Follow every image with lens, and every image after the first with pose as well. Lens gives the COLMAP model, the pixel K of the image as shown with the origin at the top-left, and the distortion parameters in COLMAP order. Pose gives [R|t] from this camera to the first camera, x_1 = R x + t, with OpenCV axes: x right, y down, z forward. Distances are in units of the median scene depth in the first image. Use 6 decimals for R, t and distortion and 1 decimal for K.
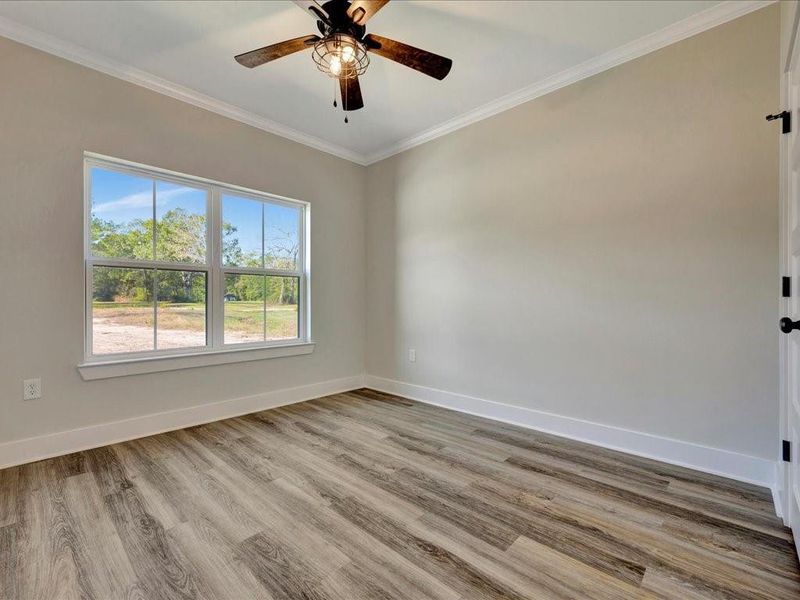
lens RADIAL K [[357.4, 0, 400.0], [0, 357.4, 300.0], [0, 0, 1]] dist [-0.000787, -0.000100]
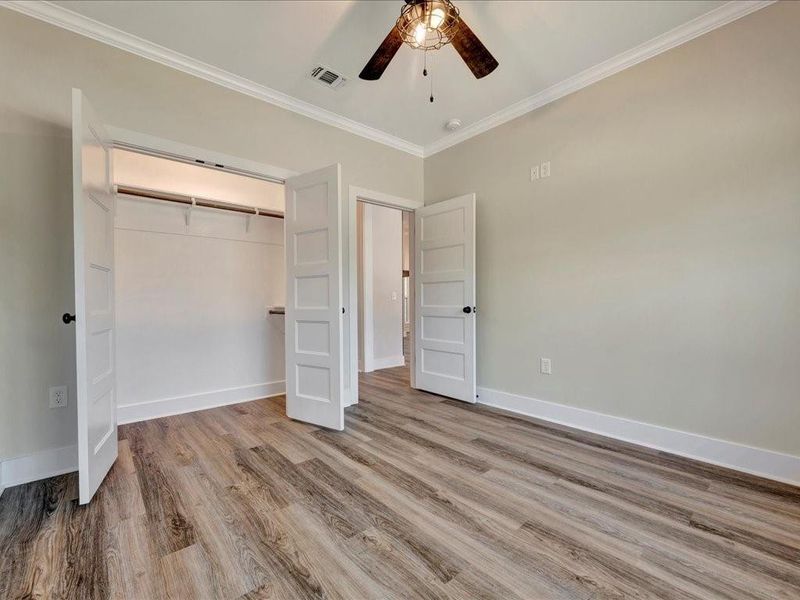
lens RADIAL K [[355.1, 0, 400.3], [0, 355.1, 303.4], [0, 0, 1]] dist [0.000021, -0.000001]
pose [[-0.995250, 0.009112, 0.096928, -0.191492], [0.008675, 0.999950, -0.004928, 0.020835], [-0.096968, -0.004064, -0.995279, 2.028758]]
